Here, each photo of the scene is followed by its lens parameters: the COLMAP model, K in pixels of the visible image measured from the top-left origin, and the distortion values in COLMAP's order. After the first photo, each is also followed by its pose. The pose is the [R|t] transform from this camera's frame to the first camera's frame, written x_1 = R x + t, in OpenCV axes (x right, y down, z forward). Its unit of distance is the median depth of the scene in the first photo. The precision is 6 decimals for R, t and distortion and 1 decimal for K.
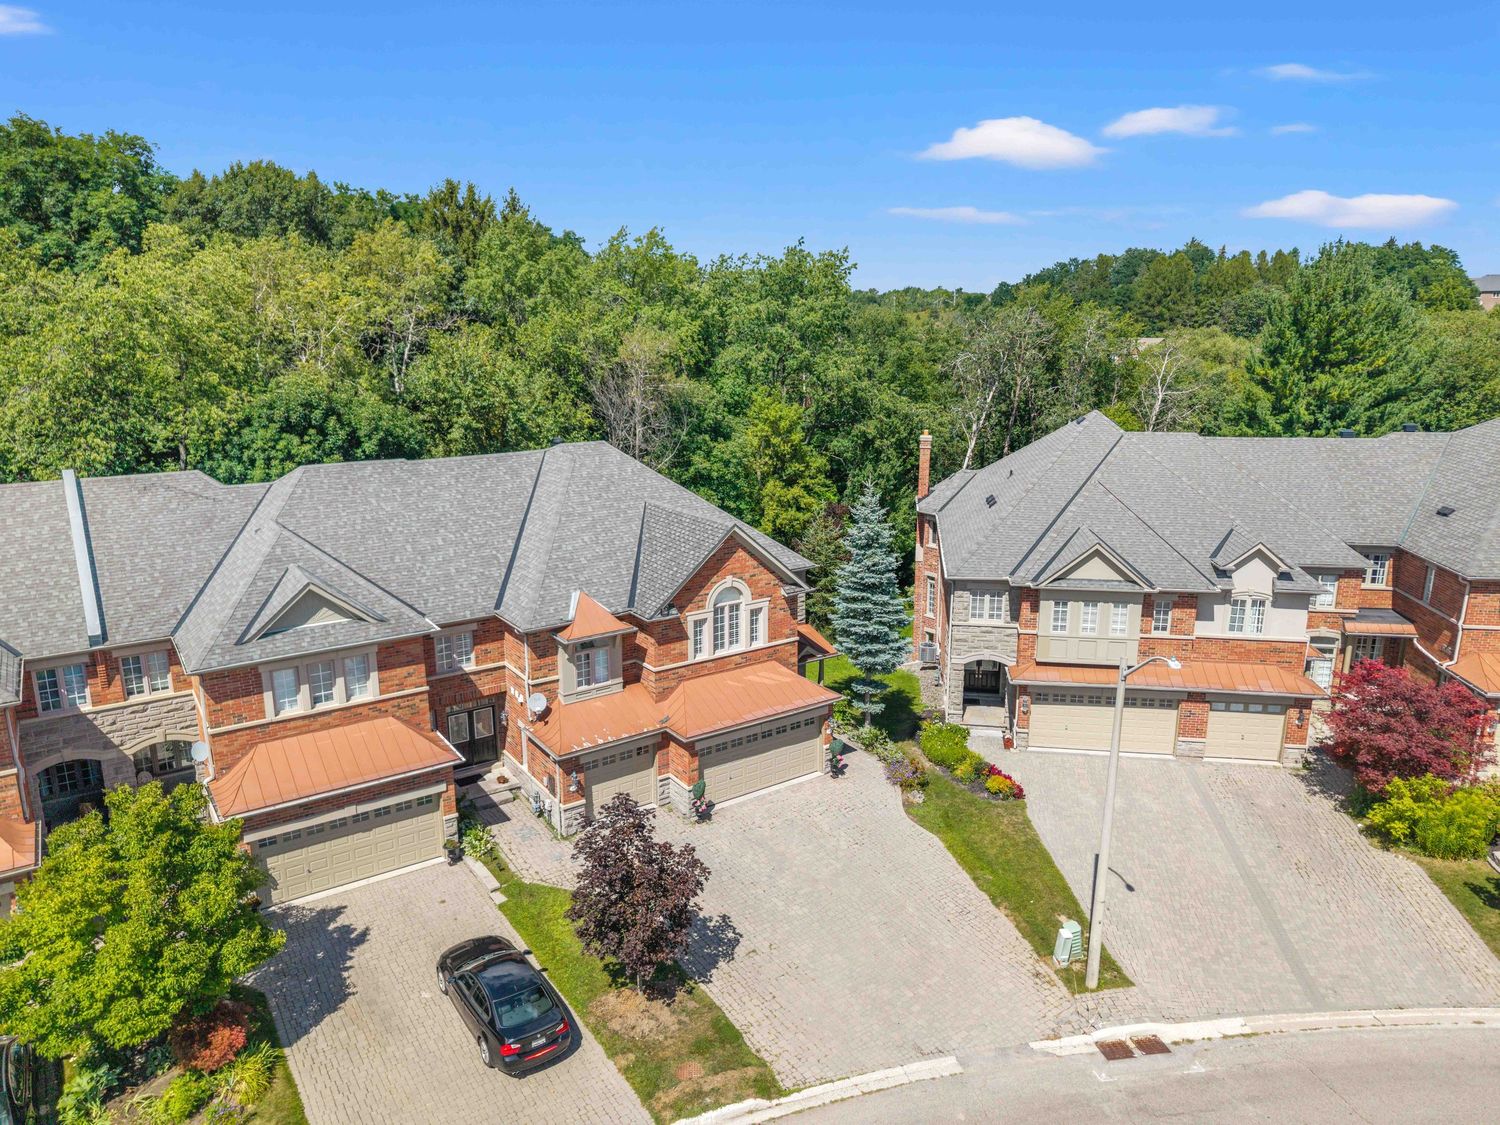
lens RADIAL K [[1003.4, 0, 747.4], [0, 1003.4, 562.4], [0, 0, 1]] dist [0.032536, -0.026931]
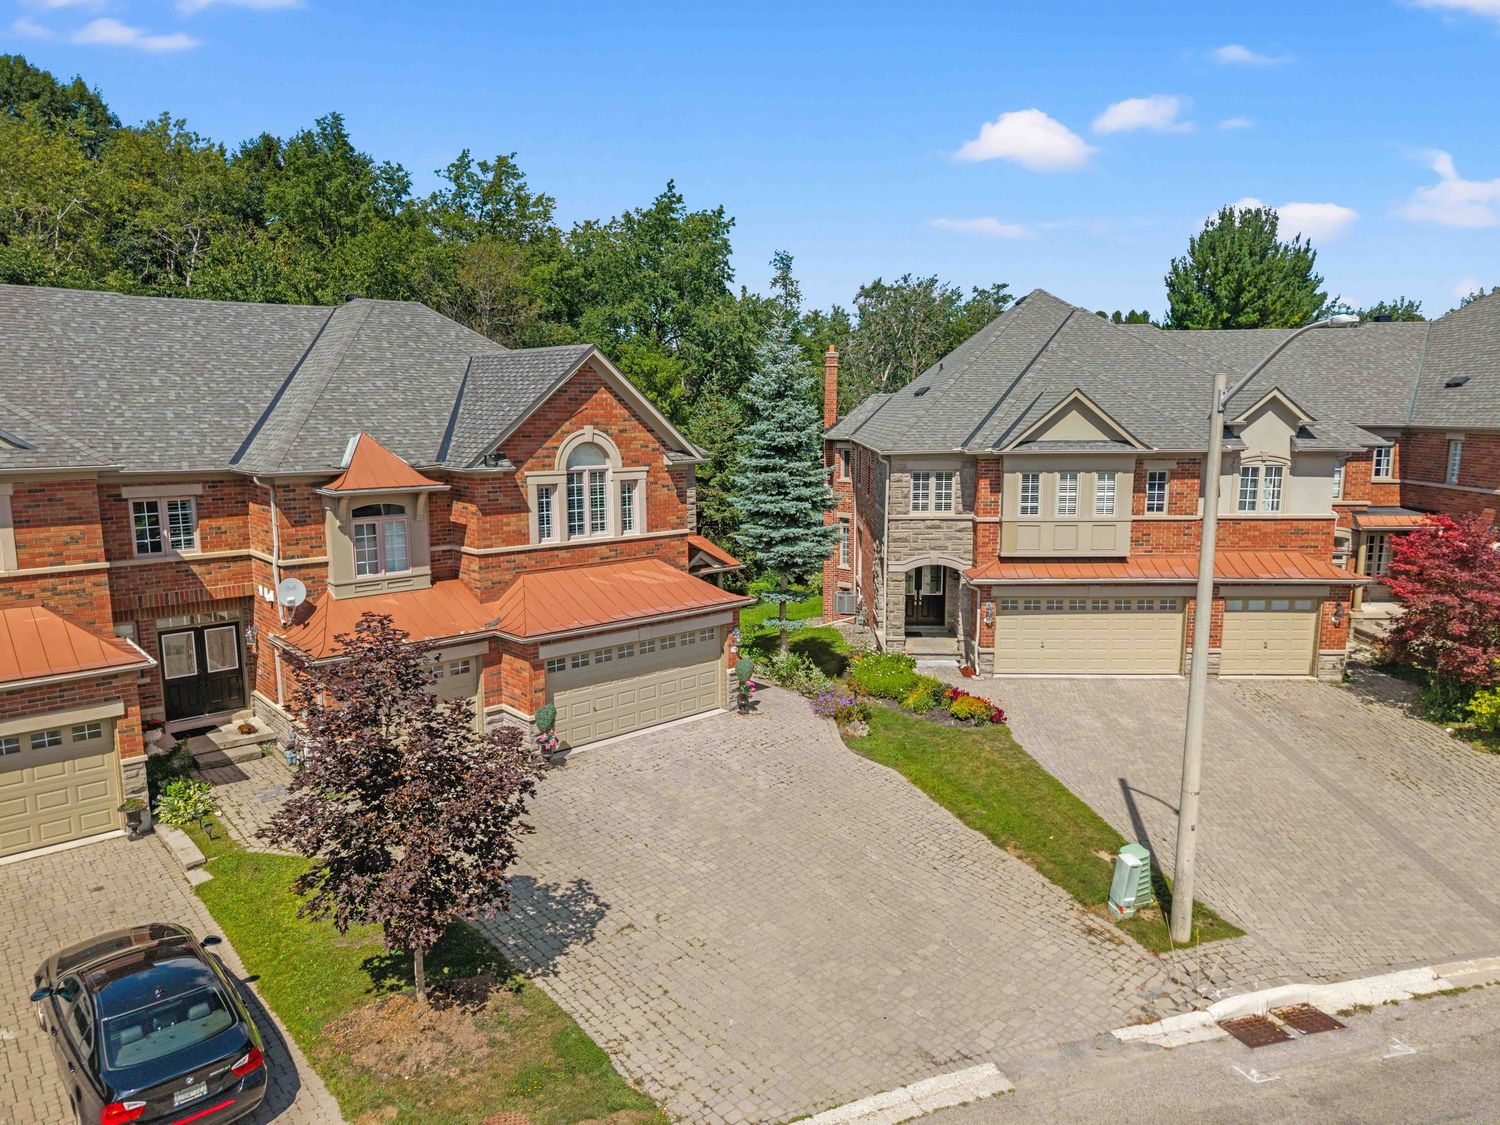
lens RADIAL K [[996.8, 0, 744.1], [0, 996.8, 565.8], [0, 0, 1]] dist [0.032170, -0.027133]
pose [[0.992827, -0.020122, 0.117858, 0.006182], [0.029787, 0.996283, -0.080829, 0.176163], [-0.115793, 0.083759, 0.989735, 0.305357]]
